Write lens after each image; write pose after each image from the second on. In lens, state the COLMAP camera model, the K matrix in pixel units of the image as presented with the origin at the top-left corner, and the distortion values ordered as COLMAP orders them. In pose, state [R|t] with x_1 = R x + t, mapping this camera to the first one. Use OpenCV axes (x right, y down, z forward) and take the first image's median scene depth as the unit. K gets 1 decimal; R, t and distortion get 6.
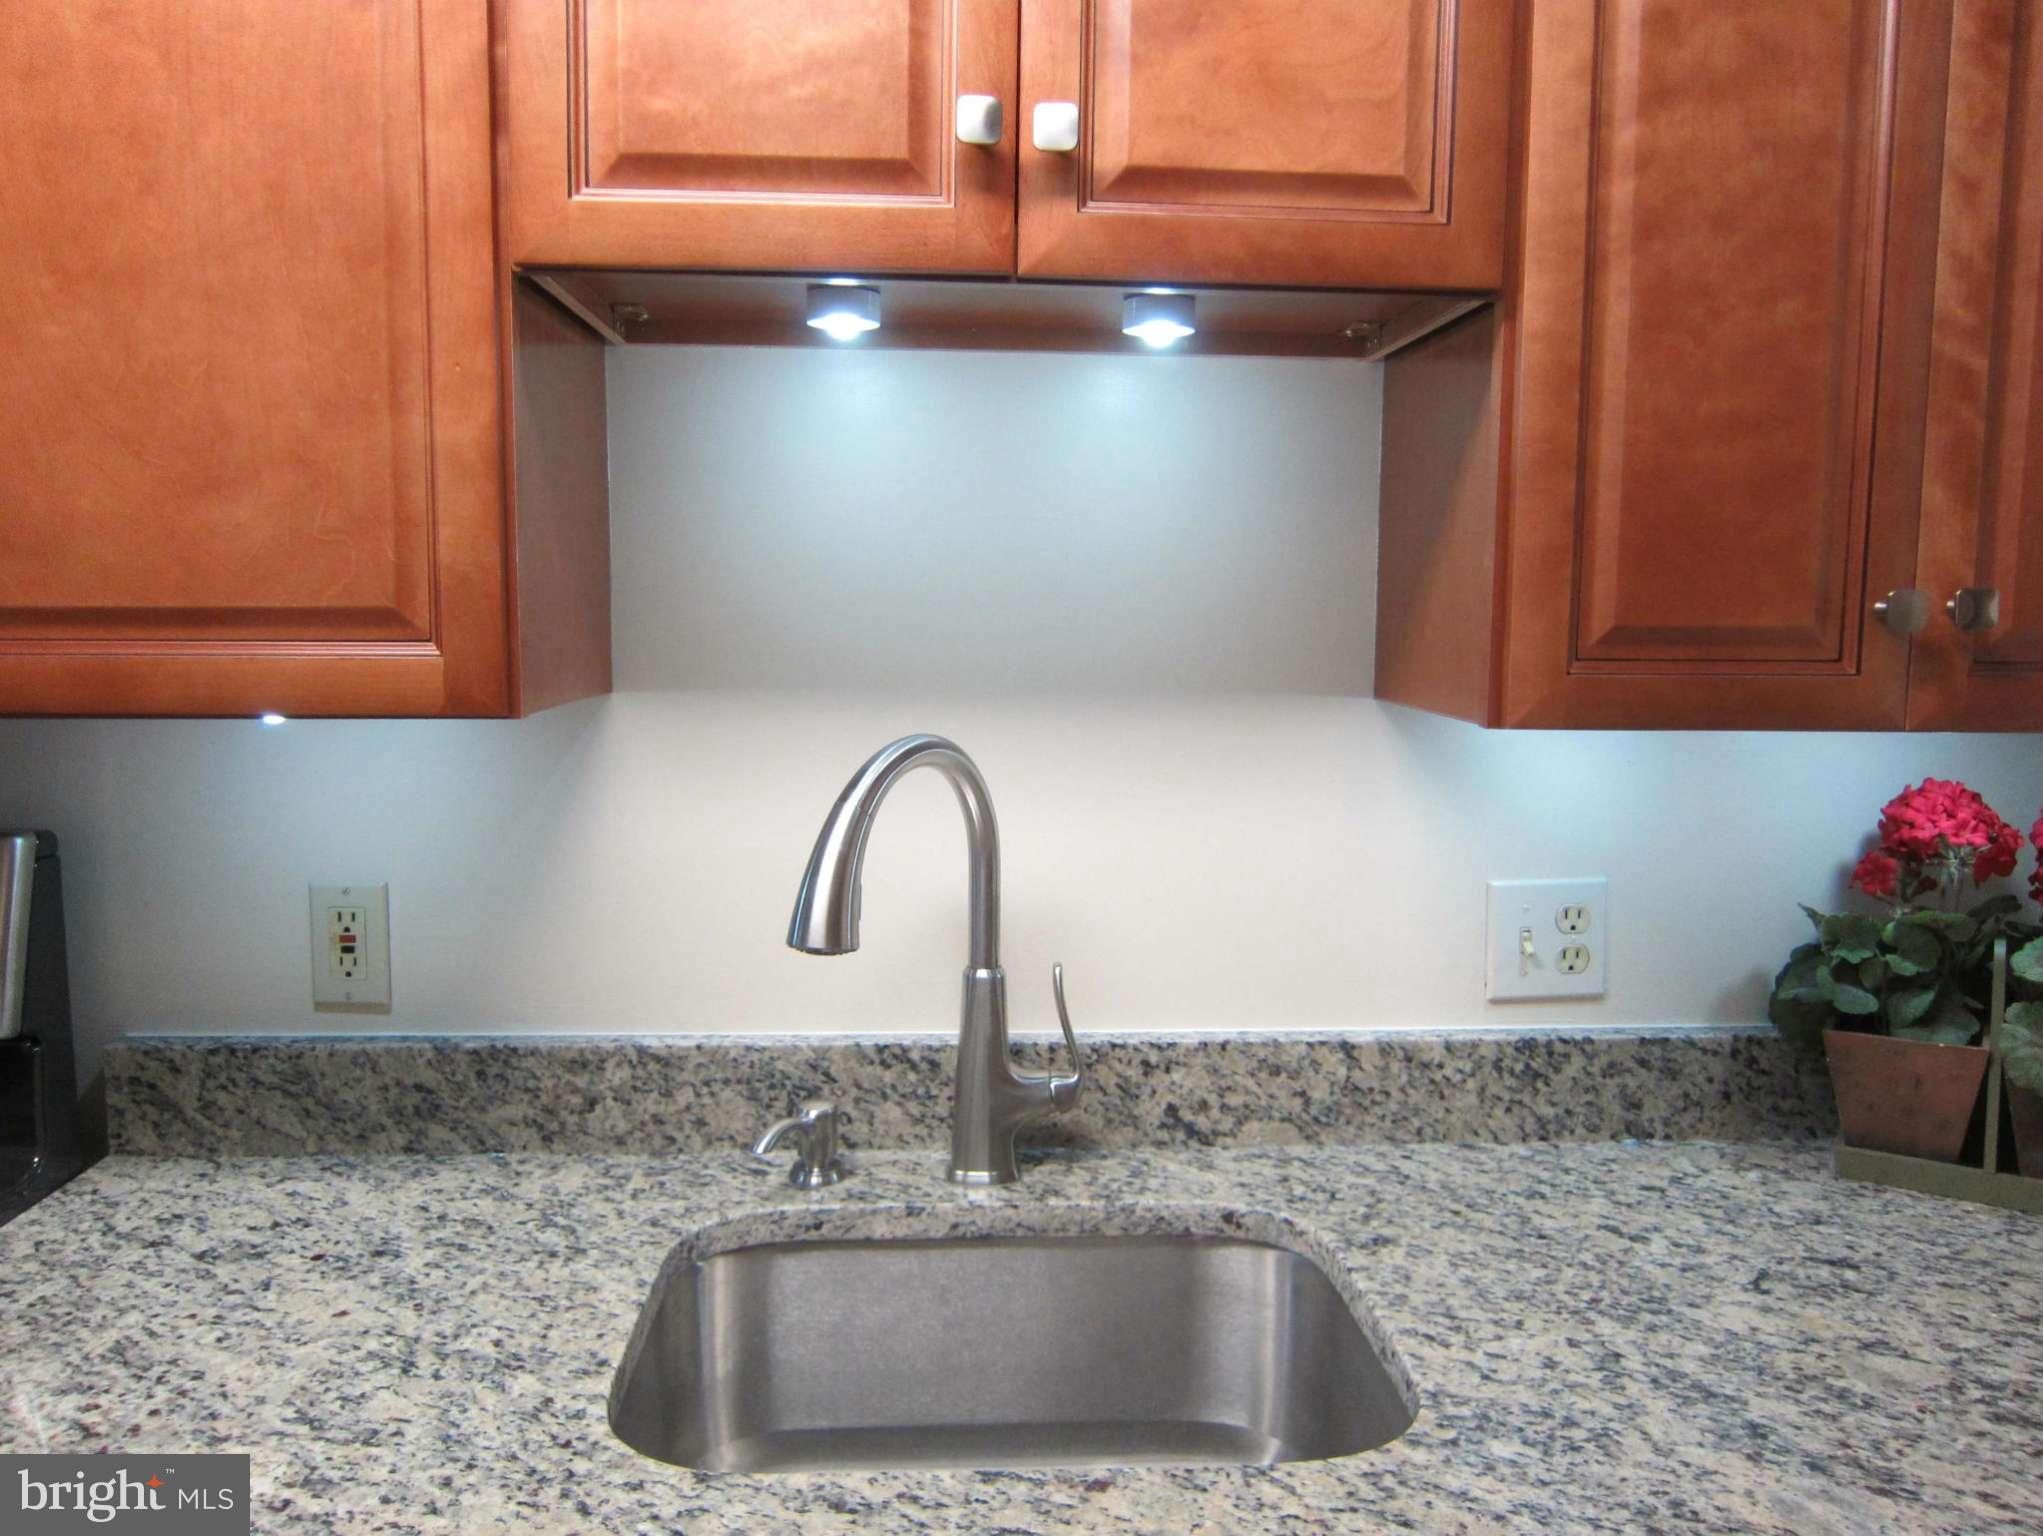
lens RADIAL K [[1462.5, 0, 1016.5], [0, 1462.5, 764.7], [0, 0, 1]] dist [-0.038198, 0.024945]
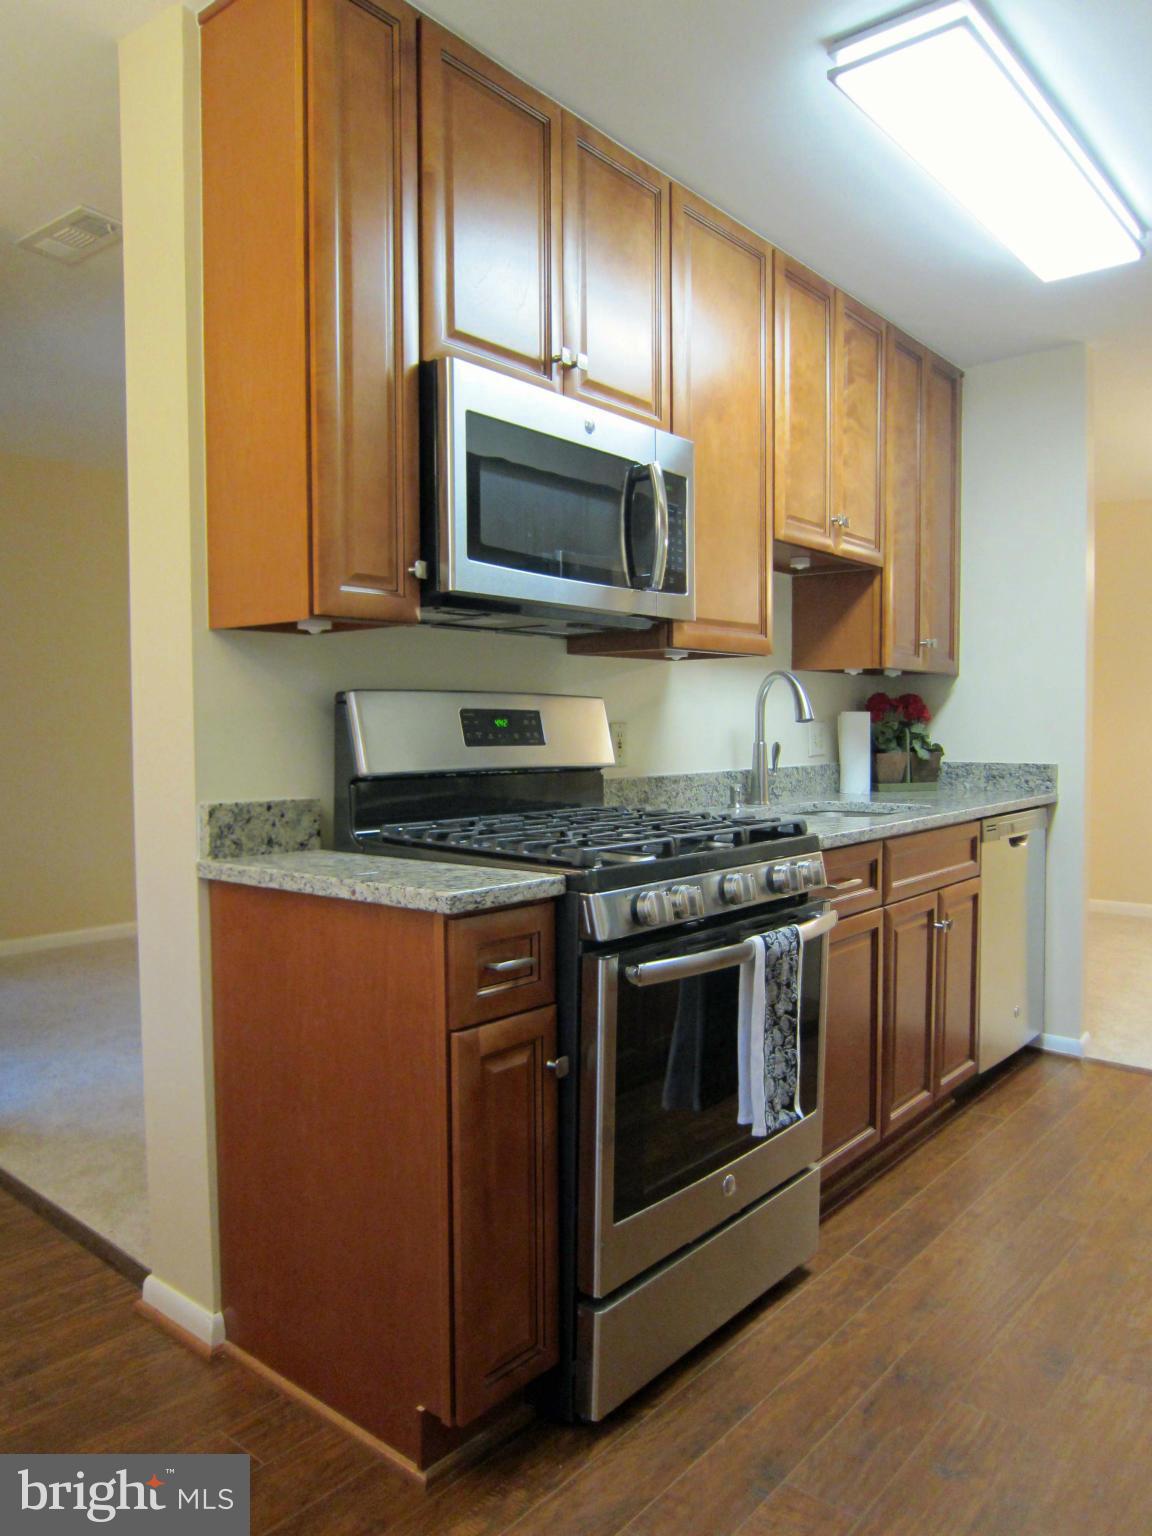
lens RADIAL K [[1099.6, 0, 579.9], [0, 1099.6, 770.4], [0, 0, 1]] dist [-0.038198, 0.024945]
pose [[0.675496, -0.044596, 0.736014, -2.078694], [0.089212, 0.995780, -0.021541, 0.210175], [-0.731947, 0.080213, 0.676624, -0.403381]]
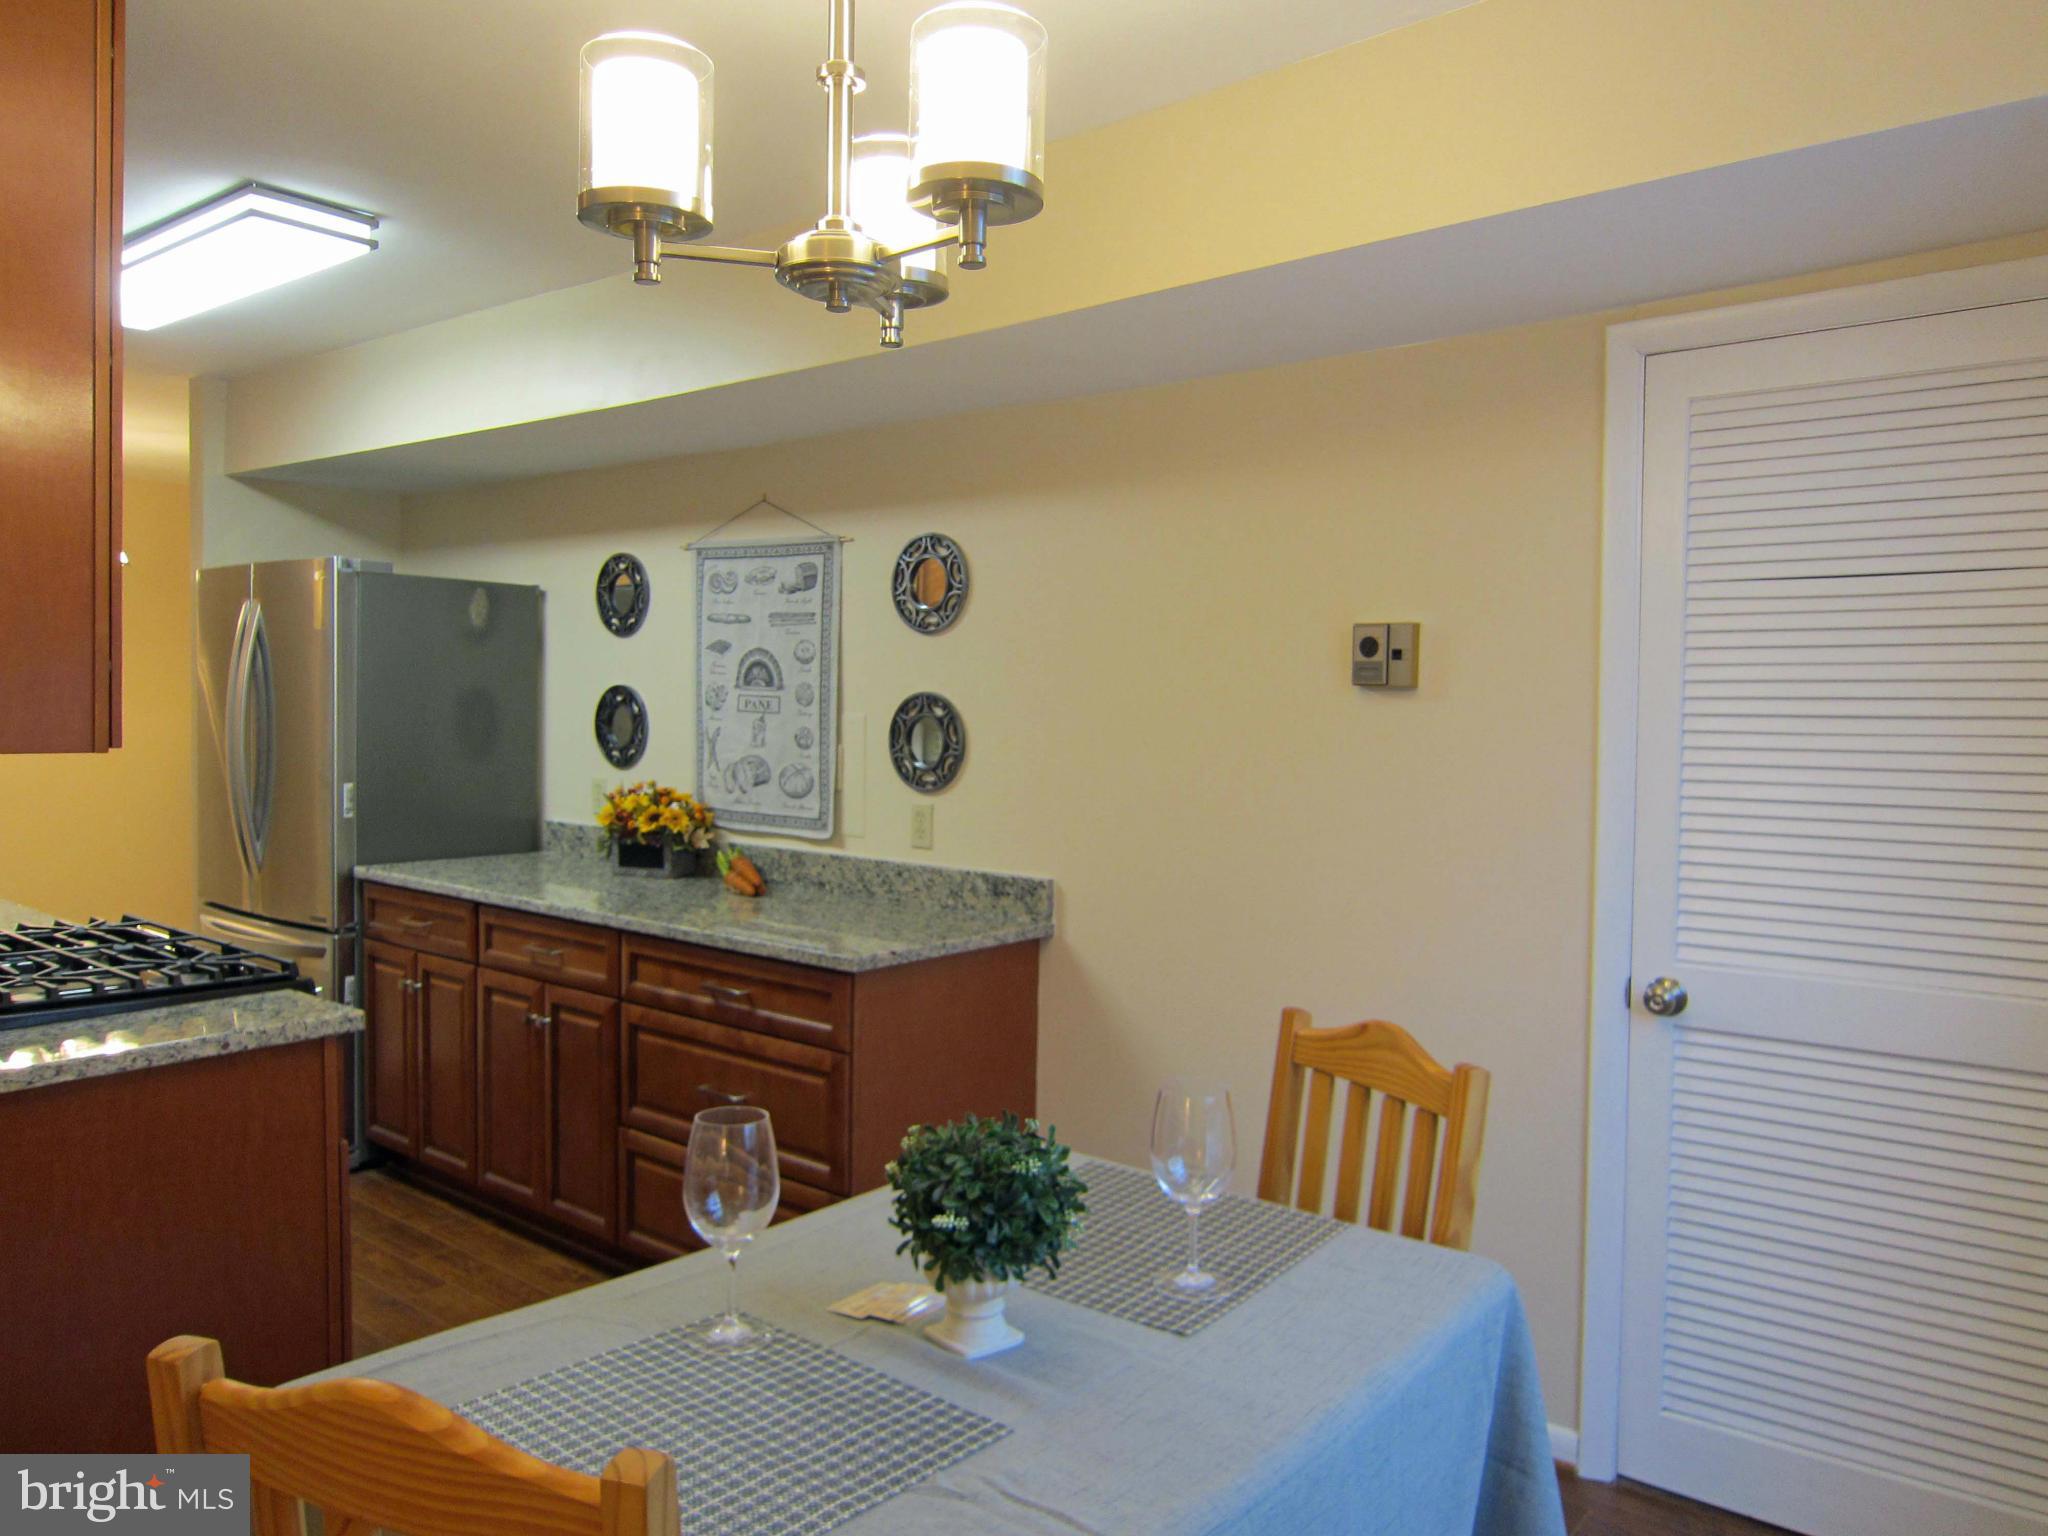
lens RADIAL K [[1466.1, 0, 1018.9], [0, 1466.1, 764.7], [0, 0, 1]] dist [-0.038198, 0.024945]
pose [[-0.743378, -0.060758, 0.666106, -2.999504], [0.040473, 0.989955, 0.135465, -0.178448], [-0.667645, 0.127661, -0.733452, 1.174711]]
